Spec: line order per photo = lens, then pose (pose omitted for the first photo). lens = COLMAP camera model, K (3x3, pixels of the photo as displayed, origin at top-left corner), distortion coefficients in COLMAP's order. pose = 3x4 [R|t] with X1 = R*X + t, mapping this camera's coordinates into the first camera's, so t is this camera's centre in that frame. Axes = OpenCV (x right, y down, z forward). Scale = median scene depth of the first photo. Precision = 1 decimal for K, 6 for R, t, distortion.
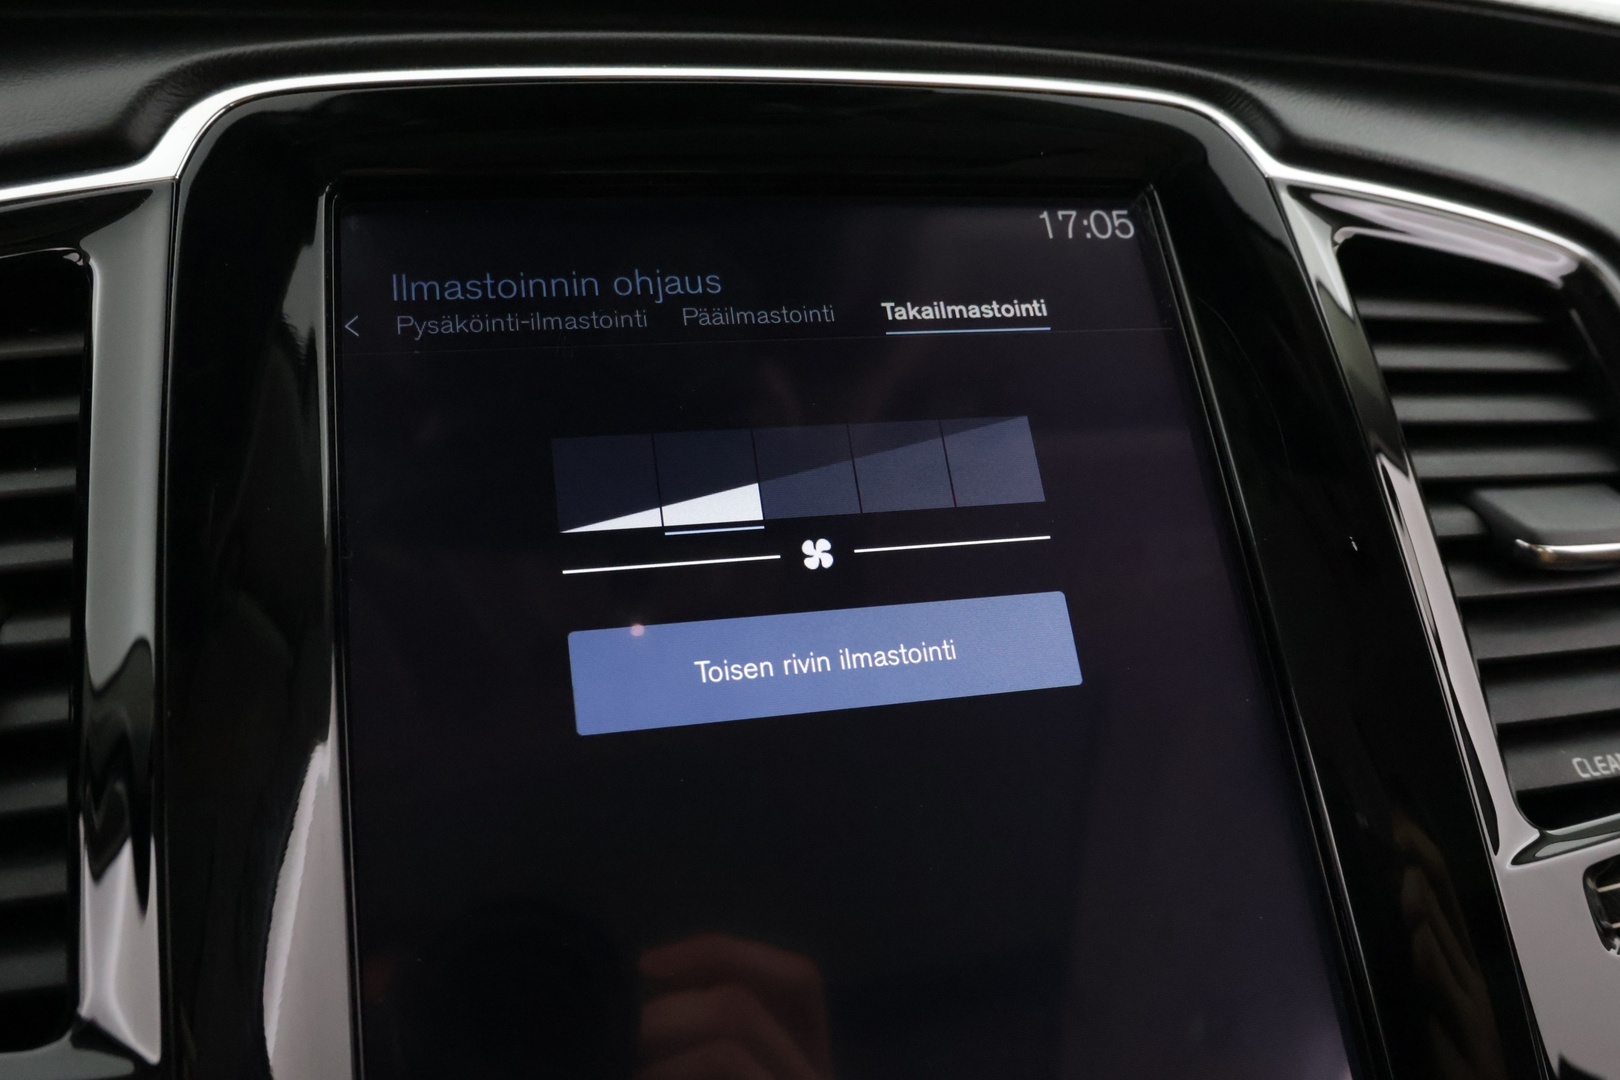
lens RADIAL K [[1347.9, 0, 809.2], [0, 1347.9, 537.7], [0, 0, 1]] dist [-0.029882, 0.022873]
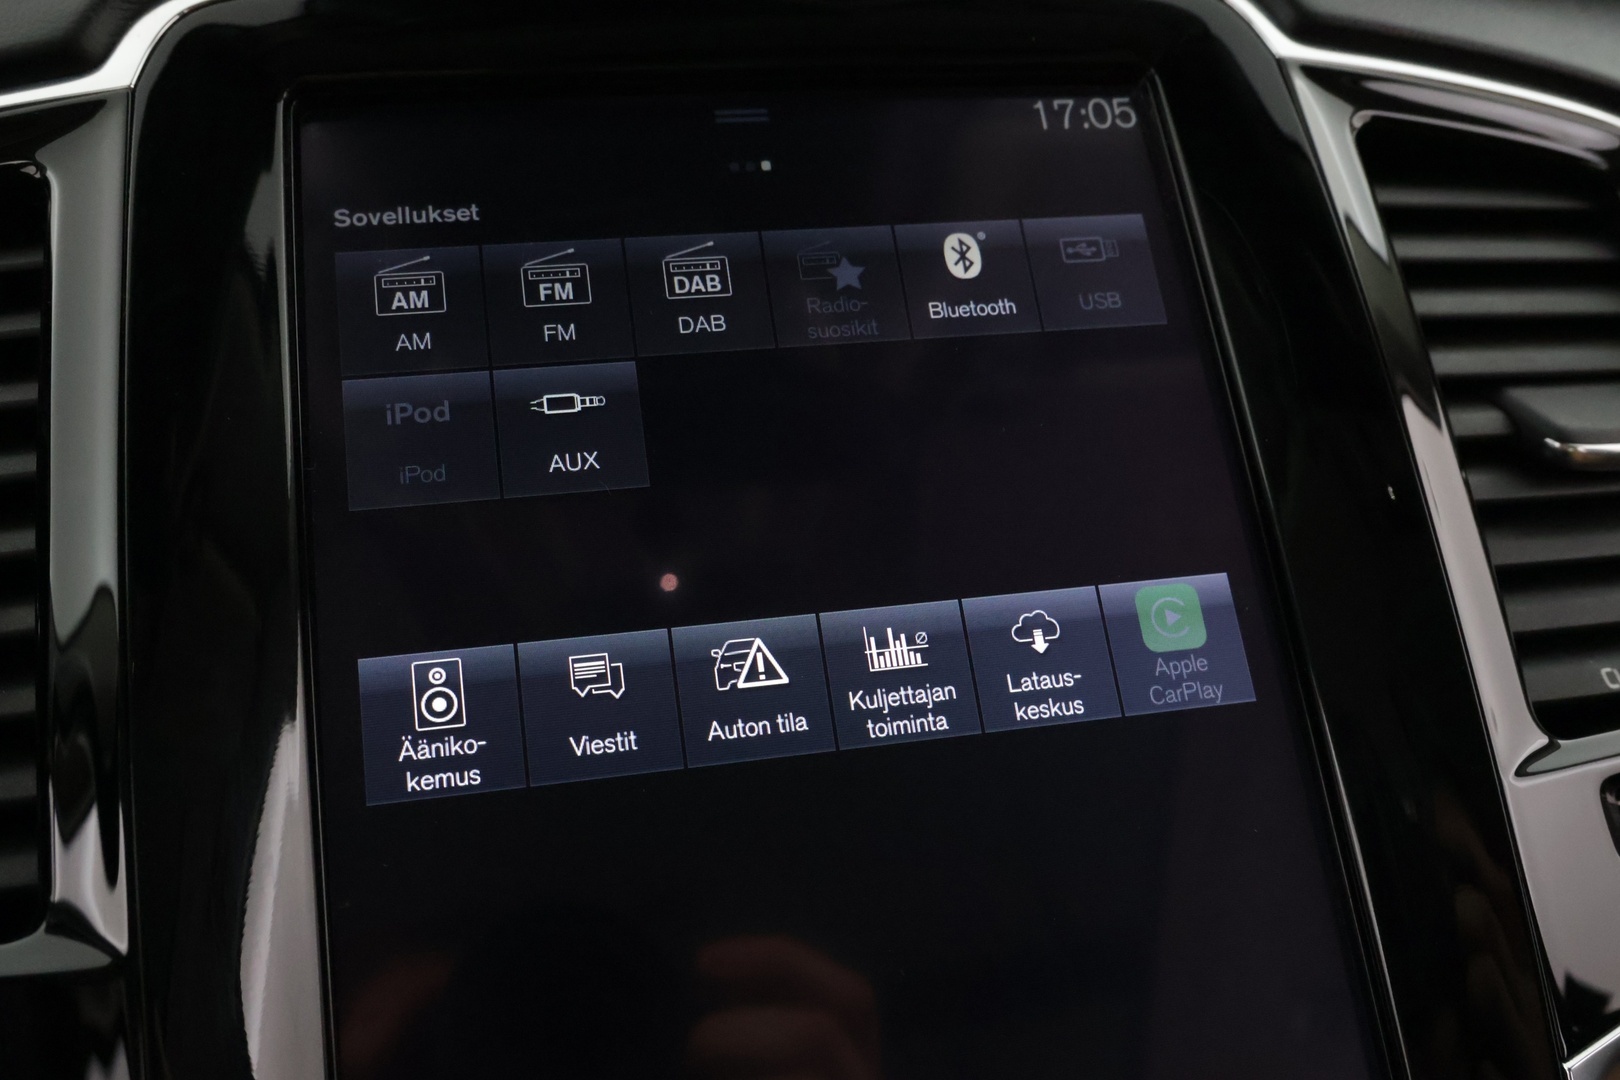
lens RADIAL K [[1595.0, 0, 831.1], [0, 1595.0, 504.4], [0, 0, 1]] dist [-0.006613, -0.017123]
pose [[0.999356, -0.014678, -0.032745, 0.065352], [0.014920, 0.999863, 0.007162, 0.032457], [0.032635, -0.007646, 0.999438, -0.134110]]
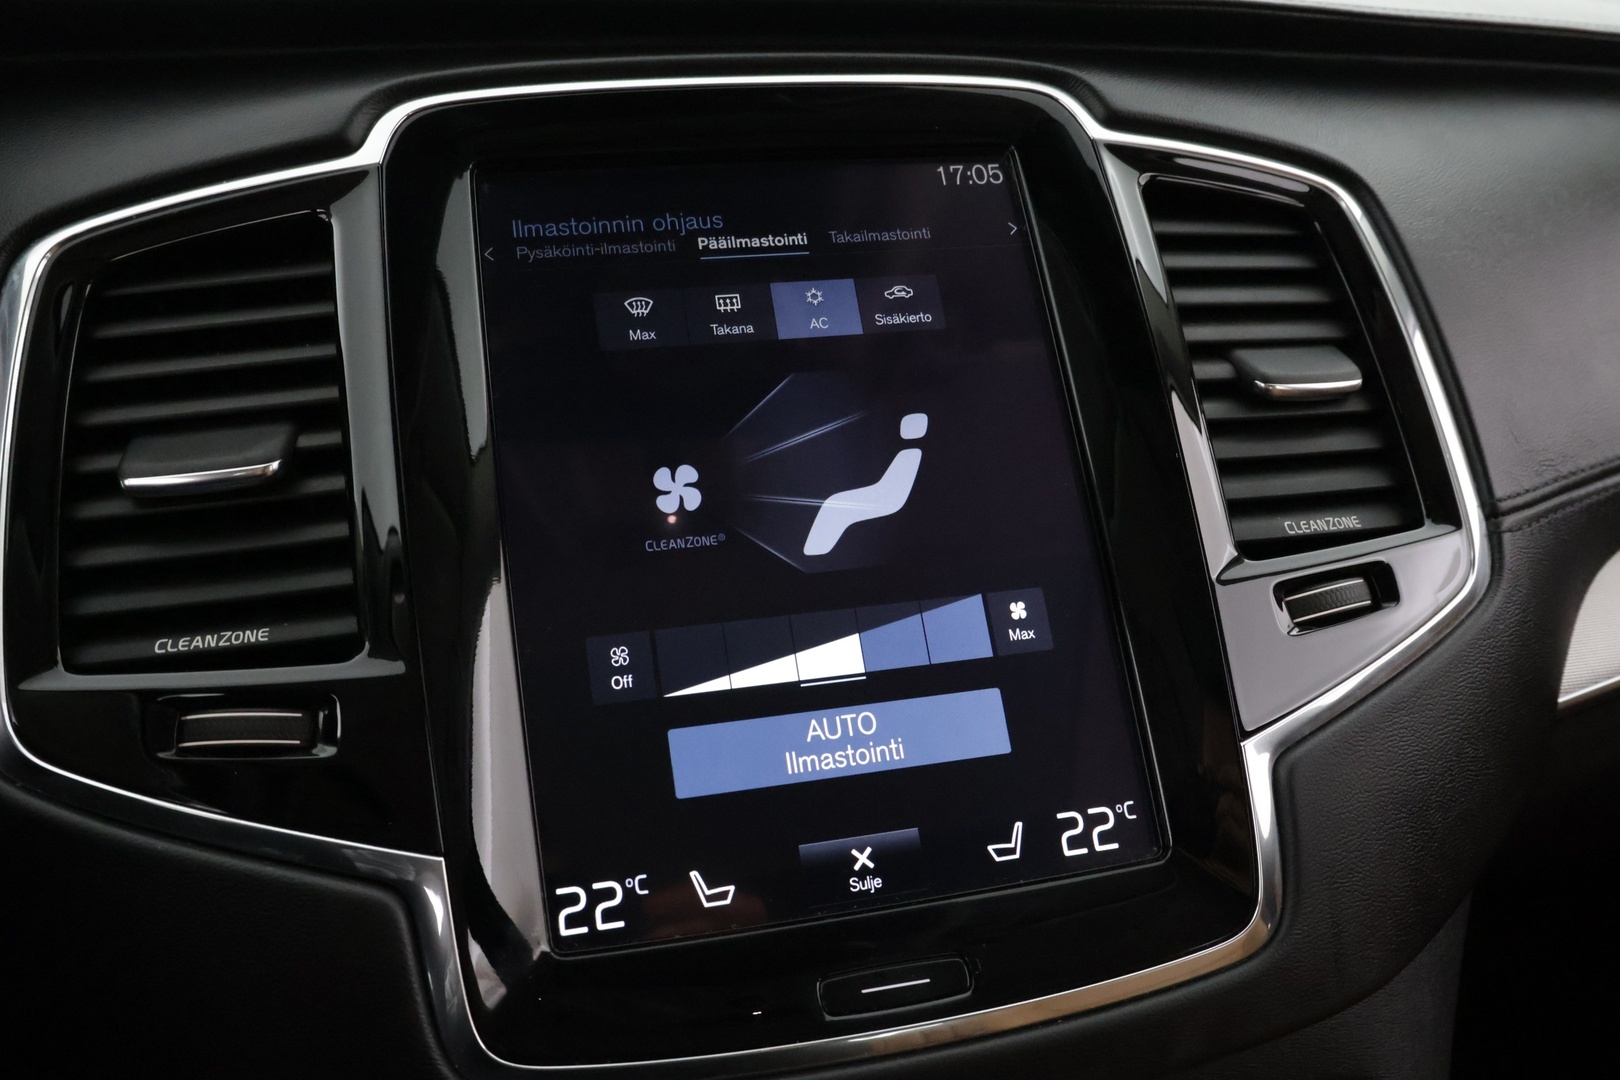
lens RADIAL K [[1364.7, 0, 814.4], [0, 1364.7, 536.0], [0, 0, 1]] dist [-0.035317, 0.041492]
pose [[0.999631, -0.017046, -0.021165, 0.064366], [0.018121, 0.998499, 0.051686, 0.088992], [0.020252, -0.052050, 0.998439, -0.553468]]
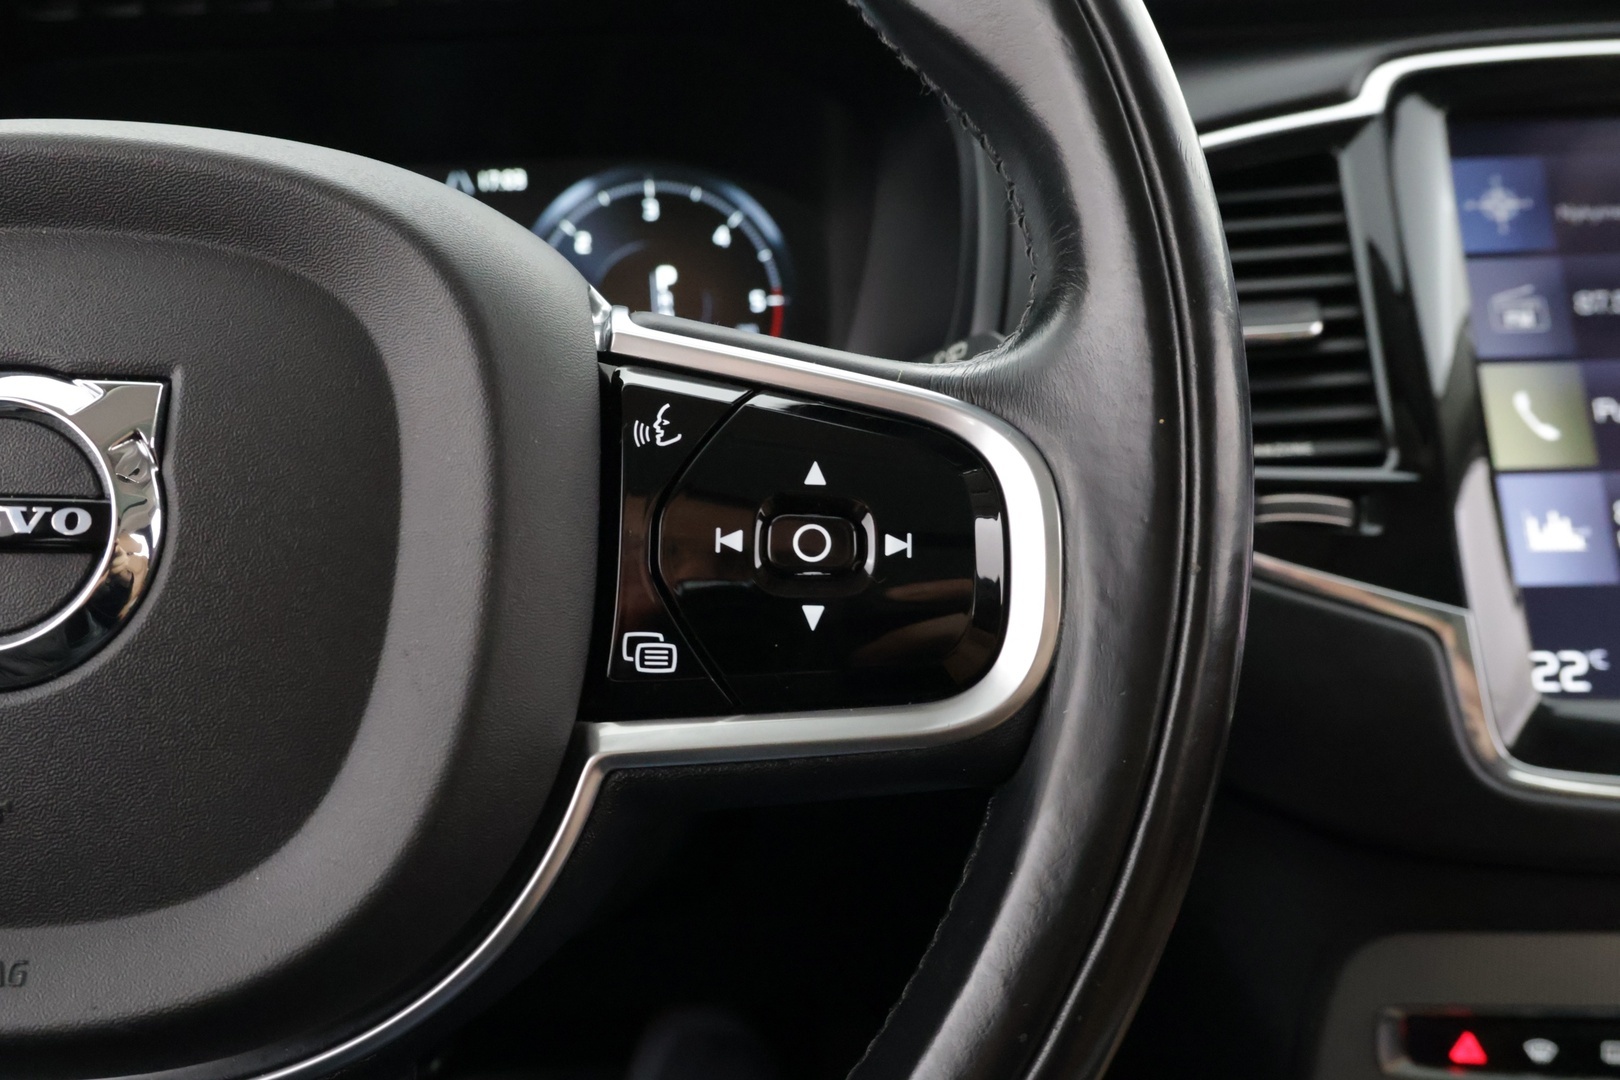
lens RADIAL K [[1364.7, 0, 814.4], [0, 1364.7, 536.0], [0, 0, 1]] dist [-0.035317, 0.041492]
pose [[0.952902, 0.055826, -0.298095, -0.562147], [-0.046231, 0.998163, 0.039147, 0.312084], [0.299733, -0.023522, 0.953733, -1.149187]]
